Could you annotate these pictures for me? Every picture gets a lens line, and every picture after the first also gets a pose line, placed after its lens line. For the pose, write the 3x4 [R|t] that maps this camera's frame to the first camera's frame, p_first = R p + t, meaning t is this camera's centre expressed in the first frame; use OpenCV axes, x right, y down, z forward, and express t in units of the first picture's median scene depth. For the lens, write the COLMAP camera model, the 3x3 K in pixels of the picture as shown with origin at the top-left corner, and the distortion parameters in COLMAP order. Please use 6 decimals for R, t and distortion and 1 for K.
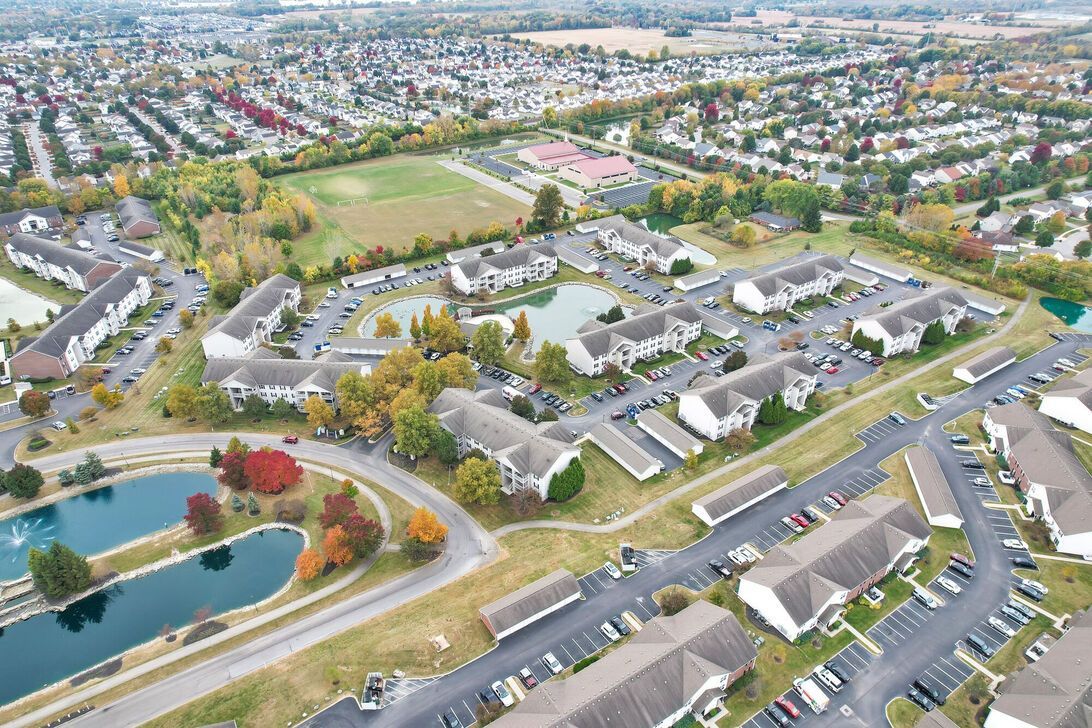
lens RADIAL K [[702.9, 0, 546.0], [0, 702.9, 364.0], [0, 0, 1]] dist [-0.028431, 0.000561]
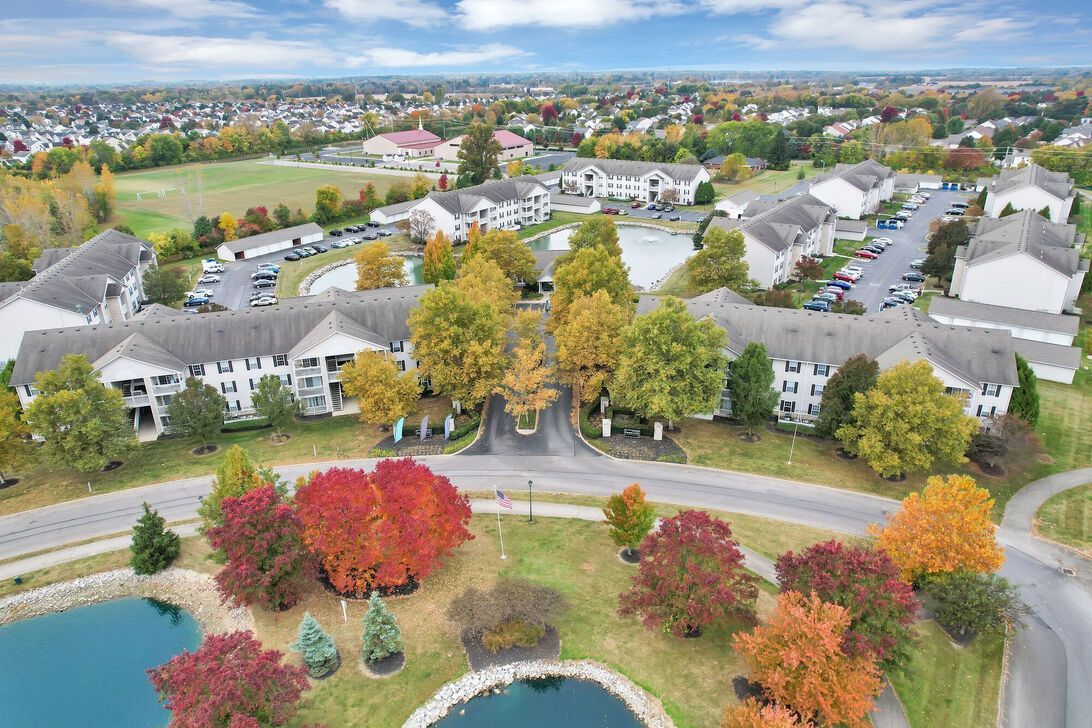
lens RADIAL K [[702.9, 0, 546.0], [0, 702.9, 364.0], [0, 0, 1]] dist [-0.028431, 0.000561]
pose [[0.926888, -0.152726, 0.342862, -0.252713], [0.194349, 0.976767, -0.090304, 0.074476], [-0.321104, 0.150337, 0.935035, 0.392923]]
